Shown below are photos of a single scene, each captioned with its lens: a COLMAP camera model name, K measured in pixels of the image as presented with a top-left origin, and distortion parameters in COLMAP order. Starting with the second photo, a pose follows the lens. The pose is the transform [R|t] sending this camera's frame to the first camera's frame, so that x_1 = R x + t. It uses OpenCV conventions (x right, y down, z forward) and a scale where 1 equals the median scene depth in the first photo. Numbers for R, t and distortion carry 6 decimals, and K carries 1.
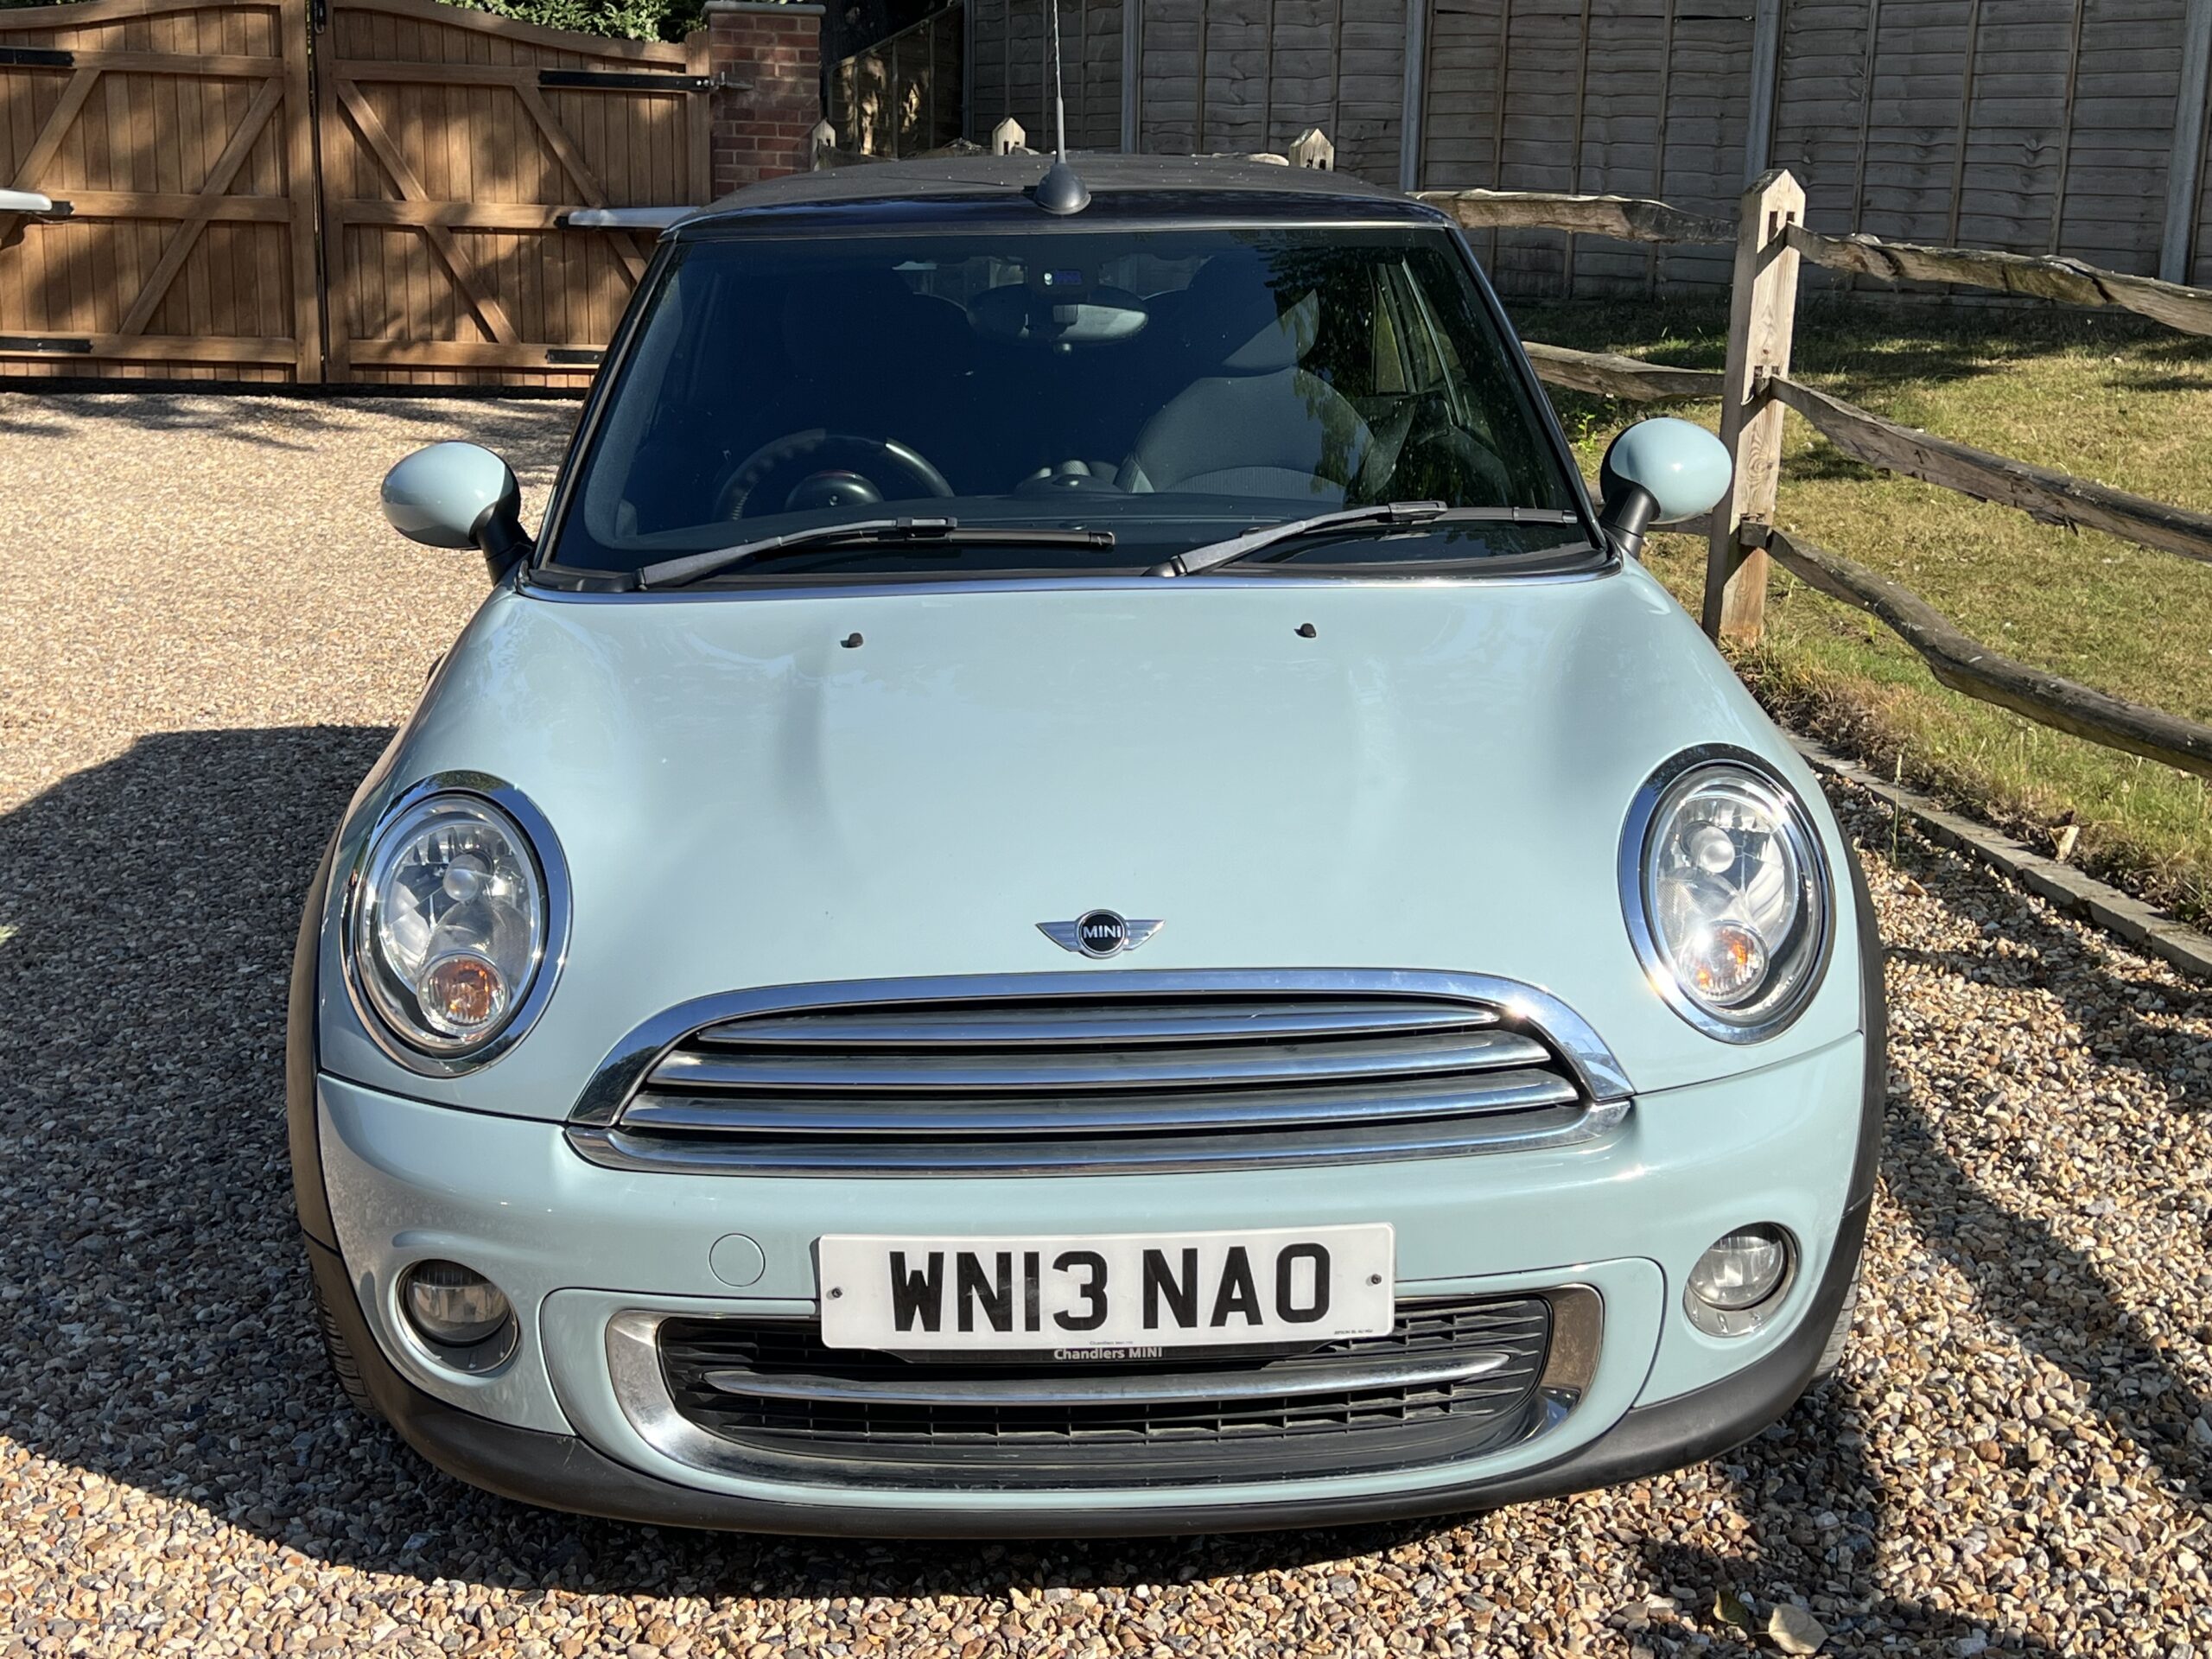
lens RADIAL K [[2653.3, 0, 1115.6], [0, 2653.3, 879.6], [0, 0, 1]] dist [0.042865, 0.000000]
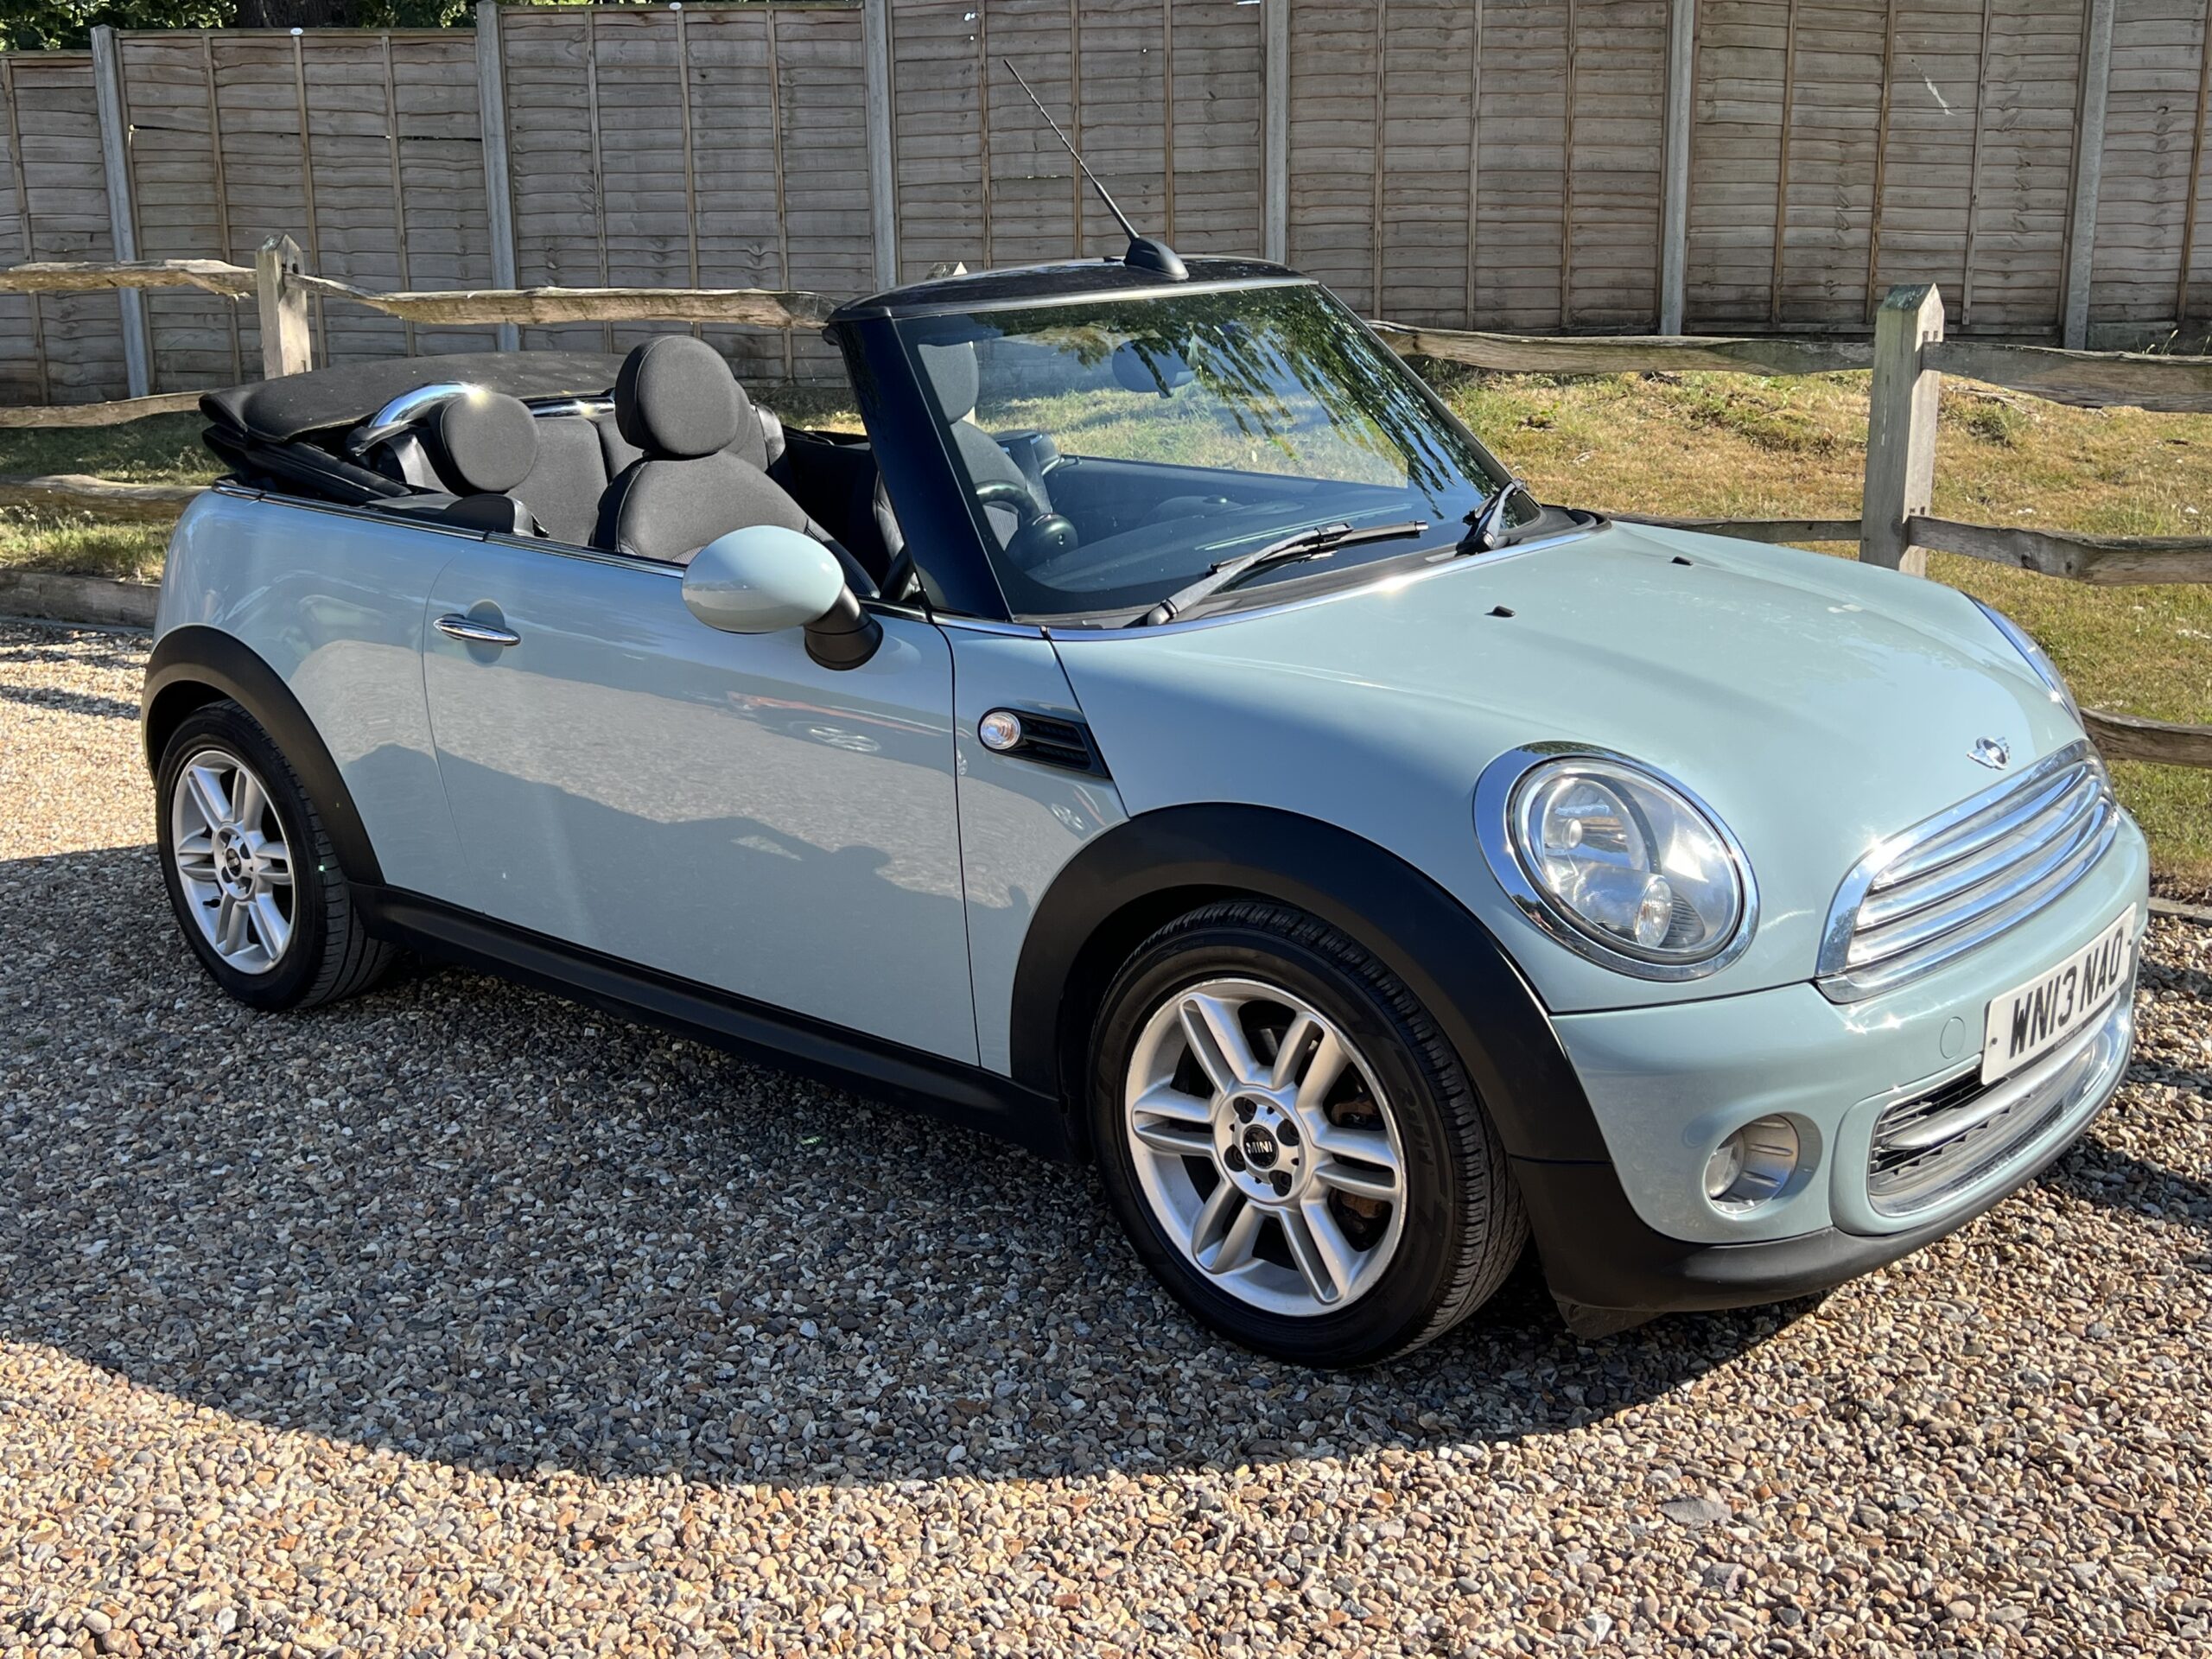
lens RADIAL K [[2343.1, 0, 1112.2], [0, 2343.1, 834.4], [0, 0, 1]] dist [0.027576, 0.000000]
pose [[0.769669, -0.166512, 0.616346, -0.336987], [0.185871, 0.982013, 0.033193, -0.037093], [-0.610787, 0.089013, 0.786775, 0.155987]]
